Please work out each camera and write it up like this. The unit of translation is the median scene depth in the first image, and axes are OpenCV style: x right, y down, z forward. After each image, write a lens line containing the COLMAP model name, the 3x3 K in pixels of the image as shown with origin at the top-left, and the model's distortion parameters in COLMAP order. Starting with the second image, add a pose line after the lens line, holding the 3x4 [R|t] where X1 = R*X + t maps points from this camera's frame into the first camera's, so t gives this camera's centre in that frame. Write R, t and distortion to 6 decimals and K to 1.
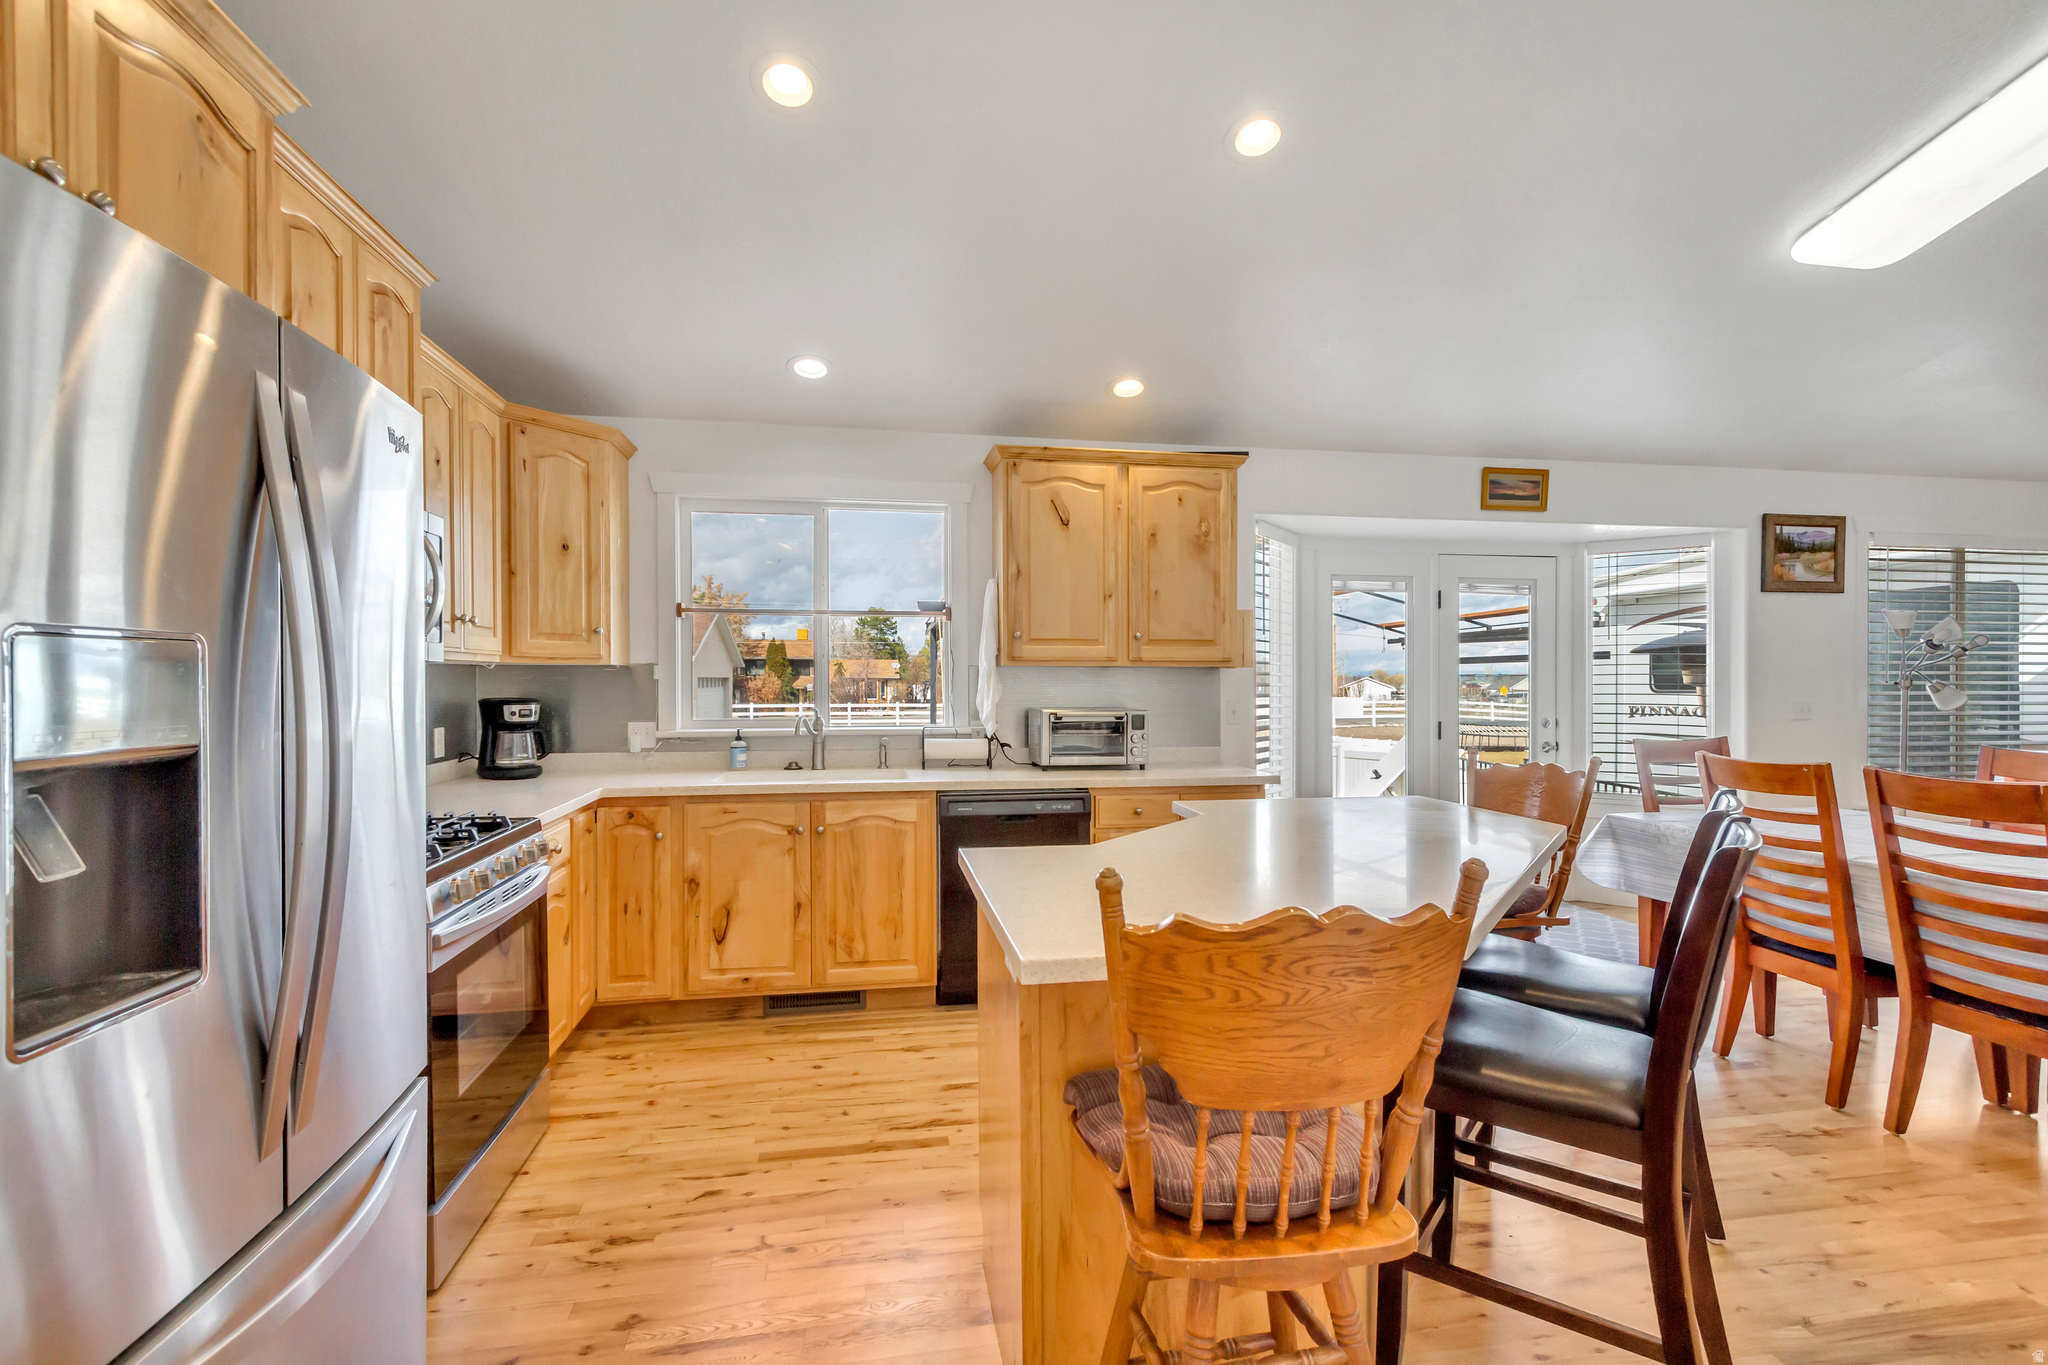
lens RADIAL K [[937.6, 0, 1026.5], [0, 937.6, 690.6], [0, 0, 1]] dist [0.017046, -0.007538]
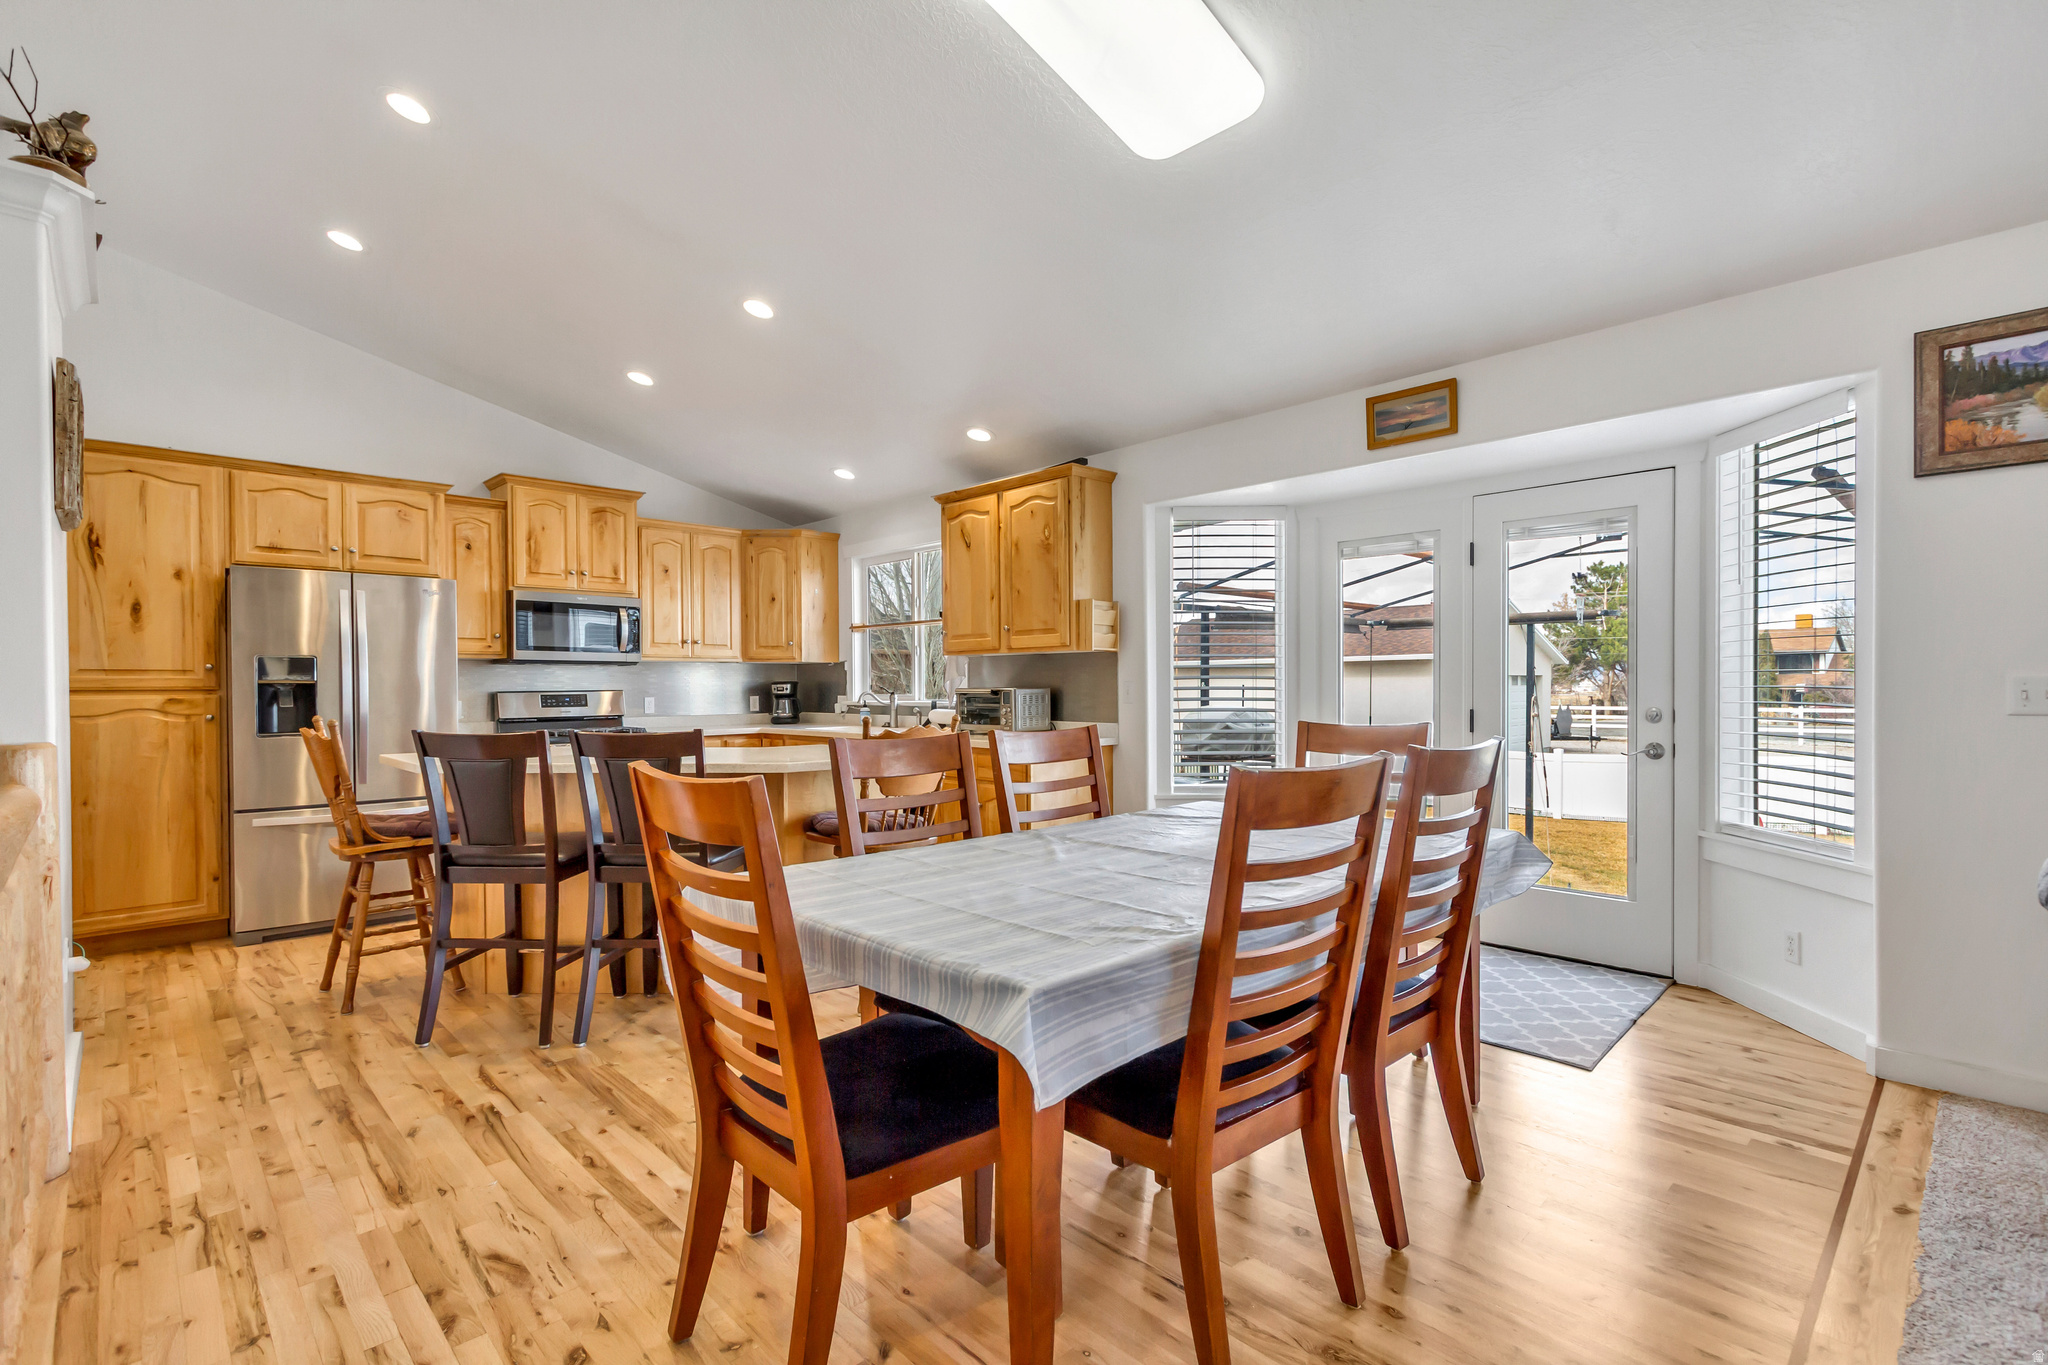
lens RADIAL K [[937.6, 0, 1026.5], [0, 937.6, 690.6], [0, 0, 1]] dist [0.017046, -0.007538]
pose [[0.557056, -0.000059, -0.830475, 1.070954], [-0.005719, 0.999976, -0.003907, 0.026621], [0.830455, 0.006925, 0.557042, 0.306878]]
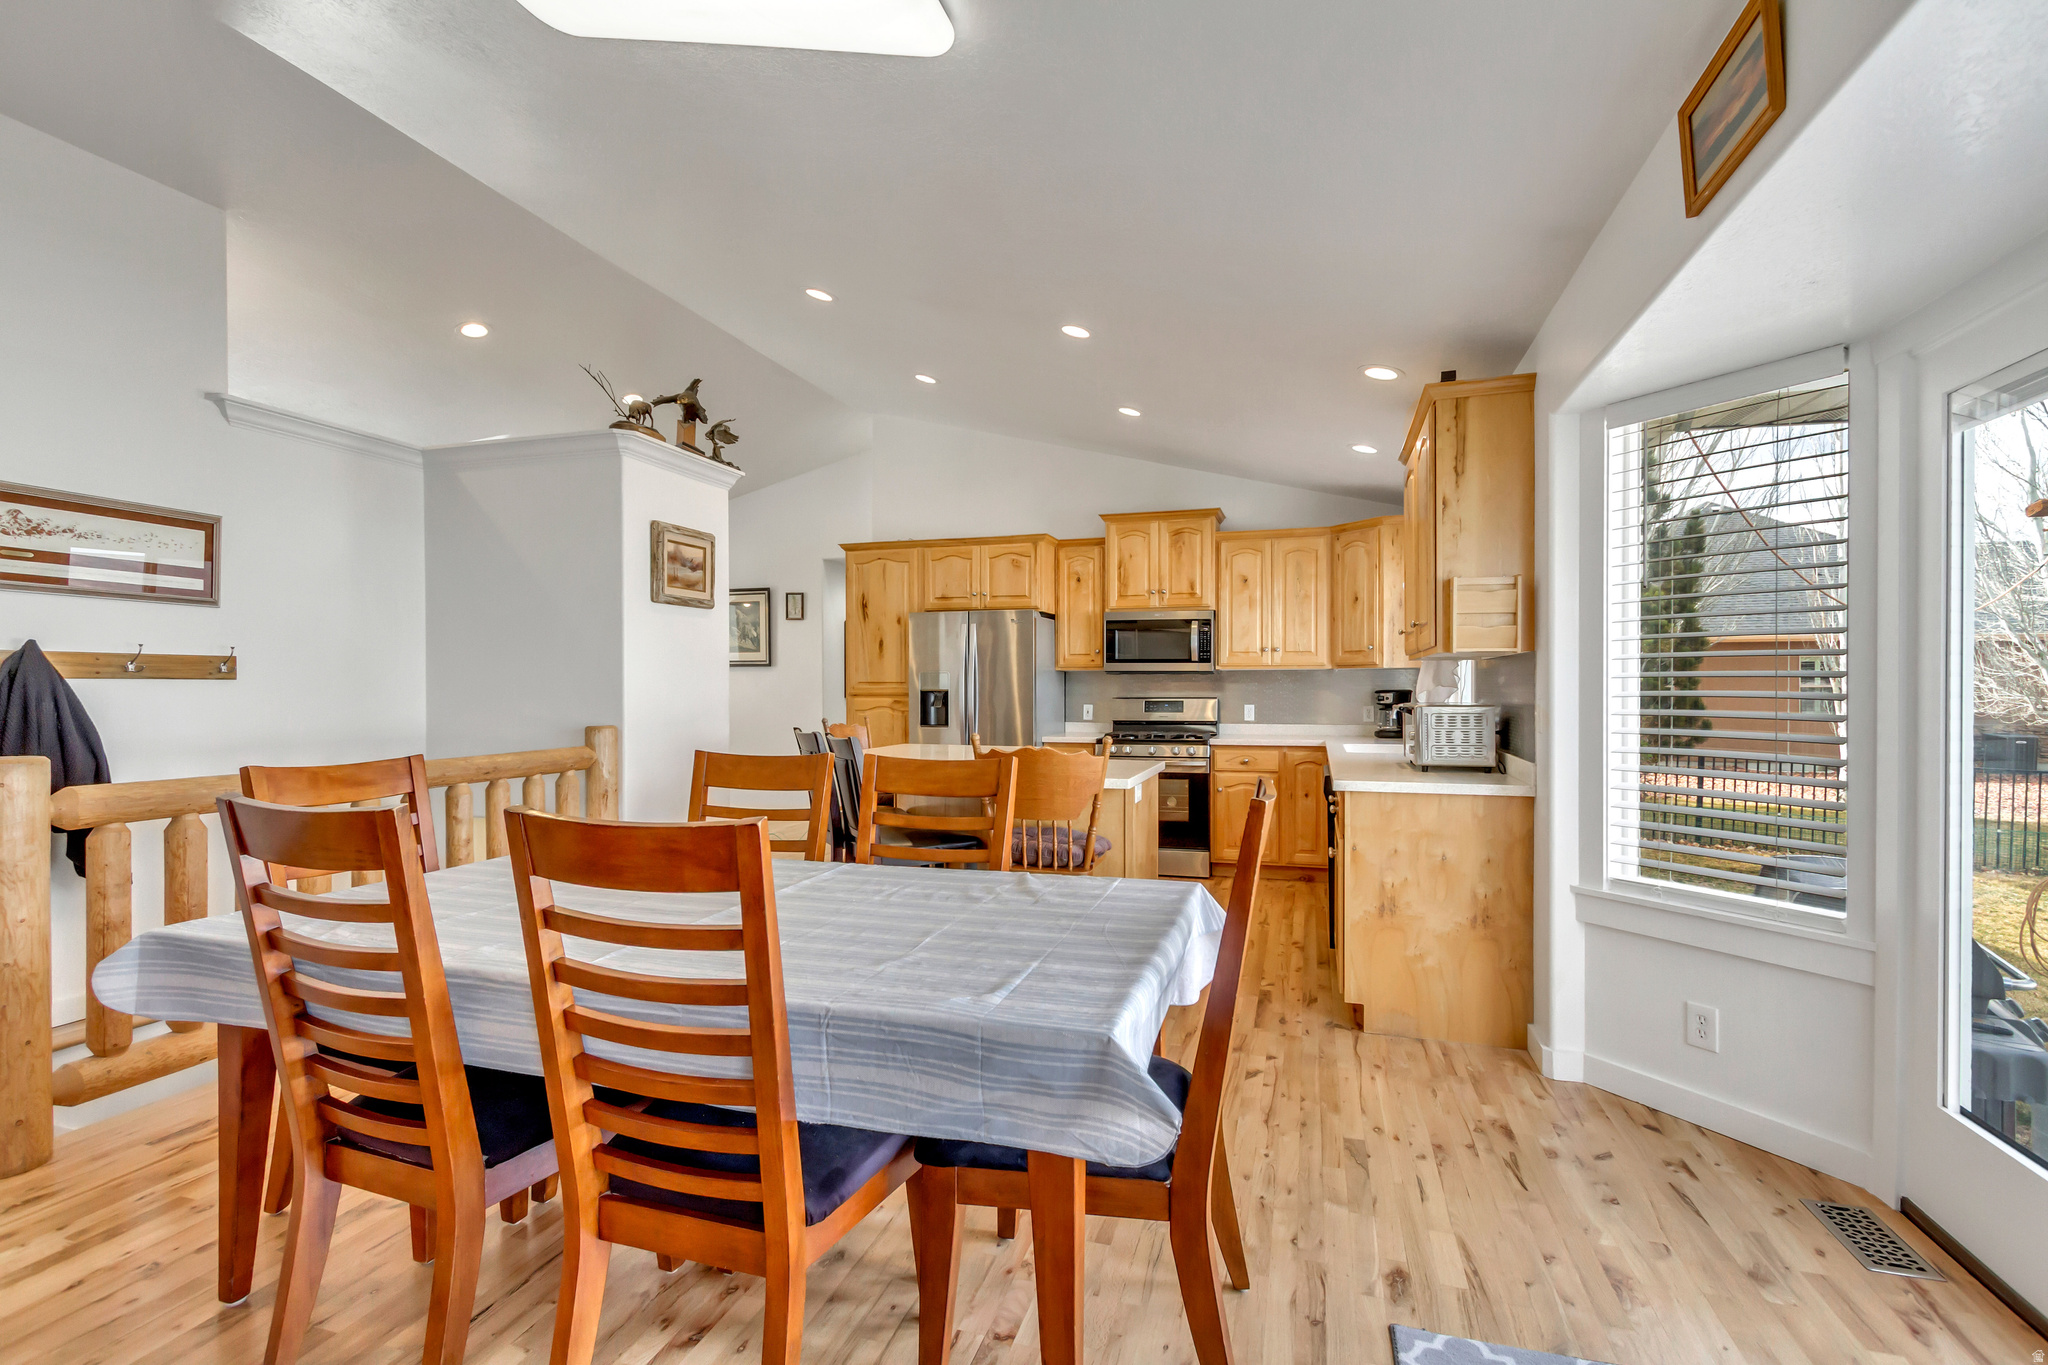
lens RADIAL K [[937.6, 0, 1026.5], [0, 937.6, 690.6], [0, 0, 1]] dist [0.017046, -0.007538]
pose [[-0.454290, 0.002238, -0.890851, 1.019527], [-0.013707, 0.999861, 0.009502, 0.002857], [0.890748, 0.016528, -0.454197, 0.996184]]
